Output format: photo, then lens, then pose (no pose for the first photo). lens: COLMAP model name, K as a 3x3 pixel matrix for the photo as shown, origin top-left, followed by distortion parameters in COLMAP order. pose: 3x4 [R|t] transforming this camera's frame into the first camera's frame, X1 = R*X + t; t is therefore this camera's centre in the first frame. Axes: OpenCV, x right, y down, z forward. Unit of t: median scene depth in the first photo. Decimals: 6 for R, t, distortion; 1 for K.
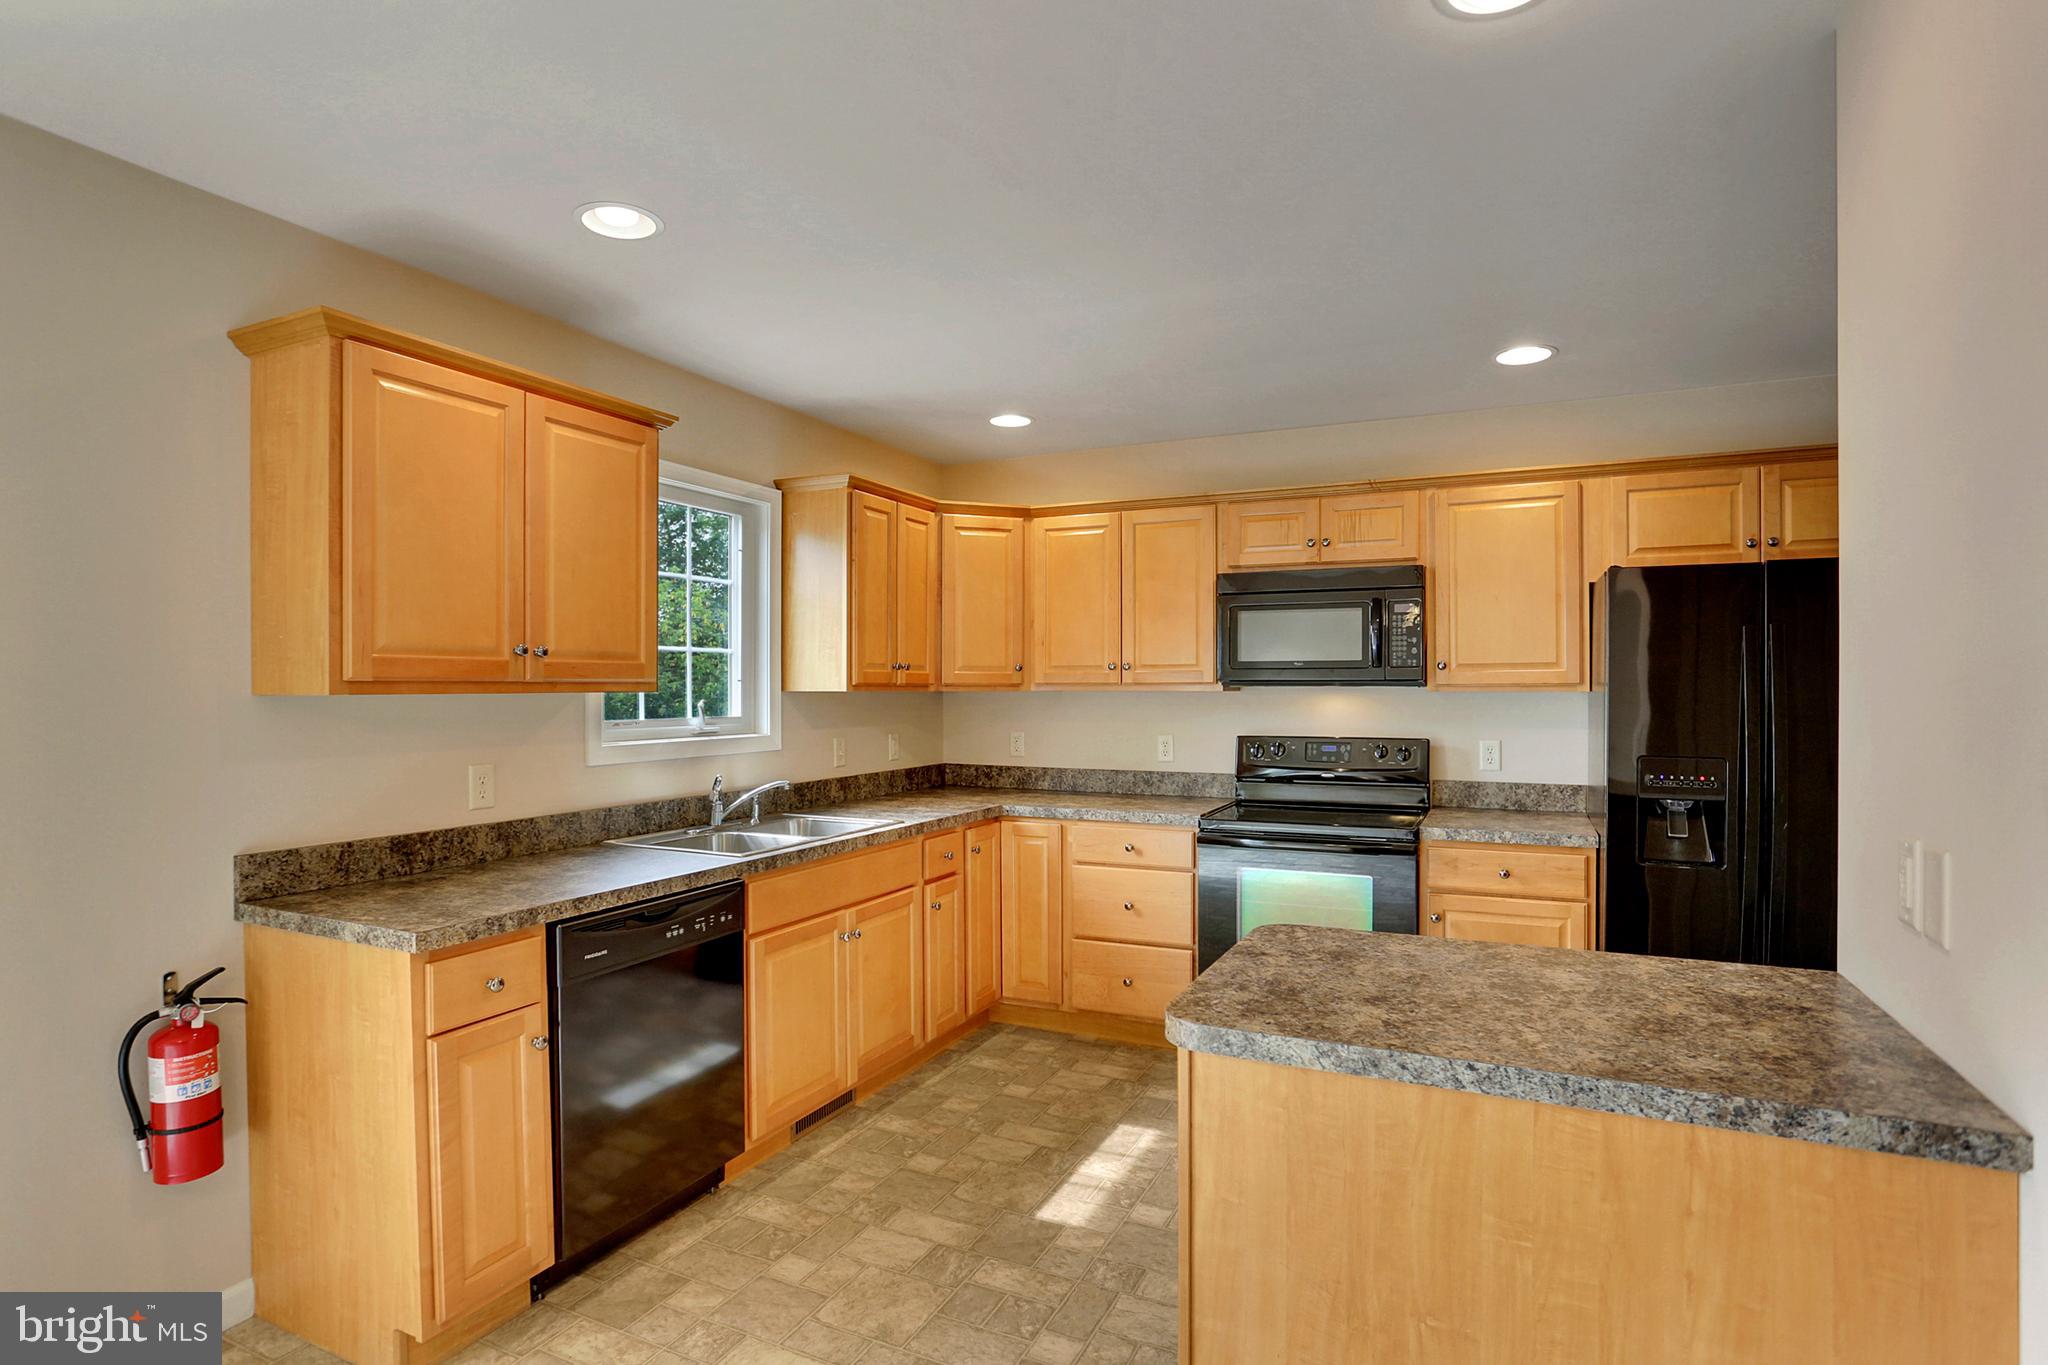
lens RADIAL K [[1026.1, 0, 1030.5], [0, 1026.1, 690.5], [0, 0, 1]] dist [-0.057470, 0.031248]
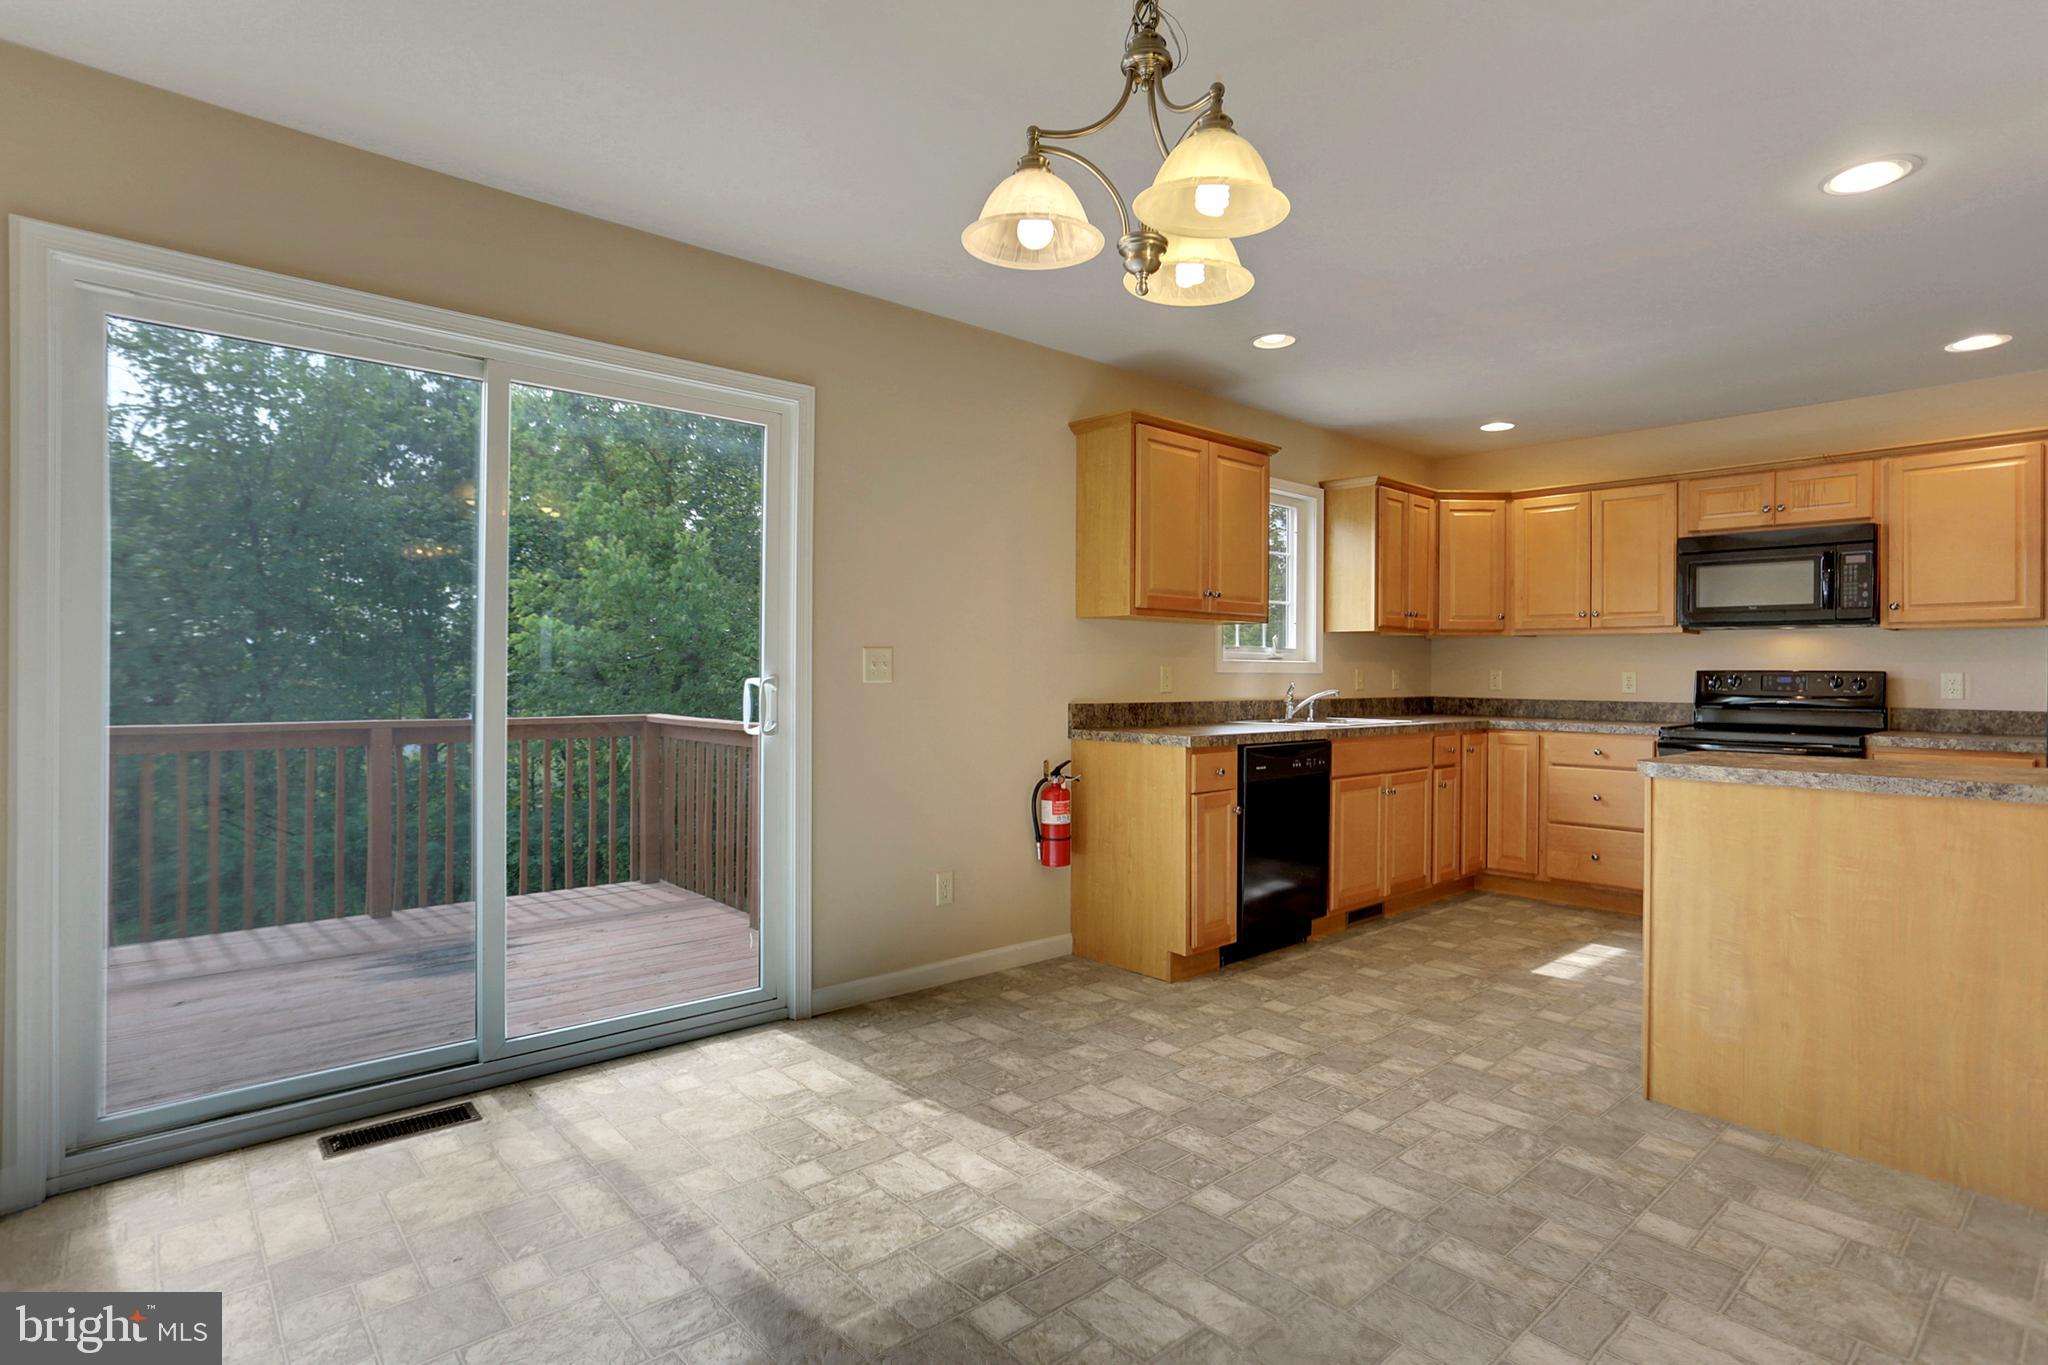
lens RADIAL K [[1029.5, 0, 1043.9], [0, 1029.5, 670.7], [0, 0, 1]] dist [-0.042020, 0.025098]
pose [[0.926788, 0.009050, -0.375476, -0.081666], [-0.011259, 0.999930, -0.003690, 0.074938], [0.375416, 0.007647, 0.926825, -0.530336]]
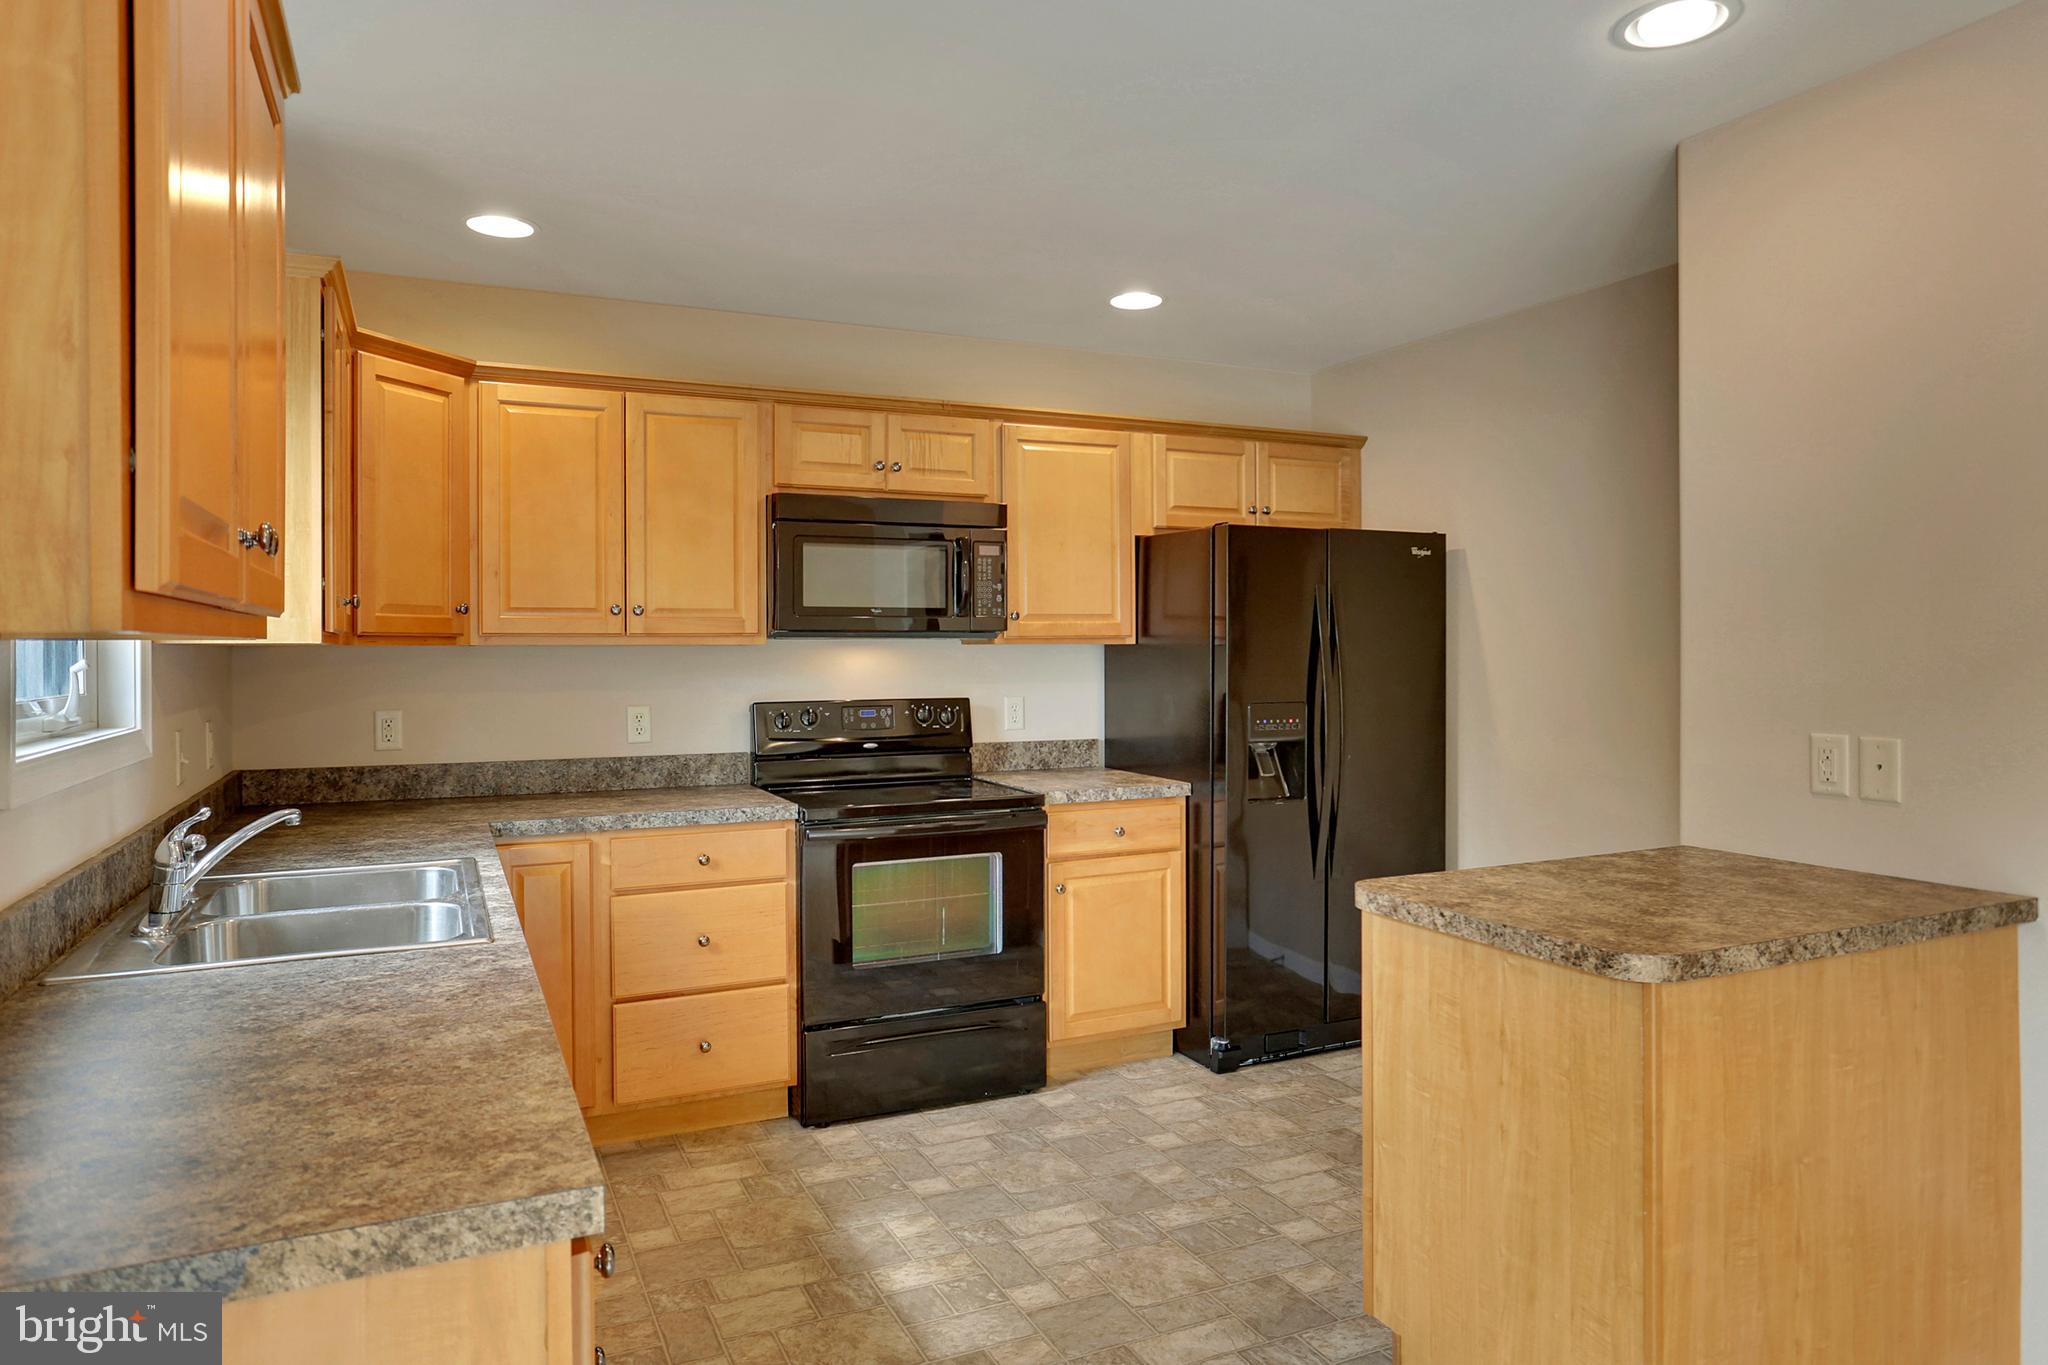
lens RADIAL K [[1273.1, 0, 1015.2], [0, 1273.1, 644.4], [0, 0, 1]] dist [-0.044545, 0.034131]
pose [[0.639474, 0.000756, 0.768813, -0.535413], [0.004900, 0.999975, -0.005059, 0.007926], [-0.768797, 0.007002, 0.639454, 0.303795]]
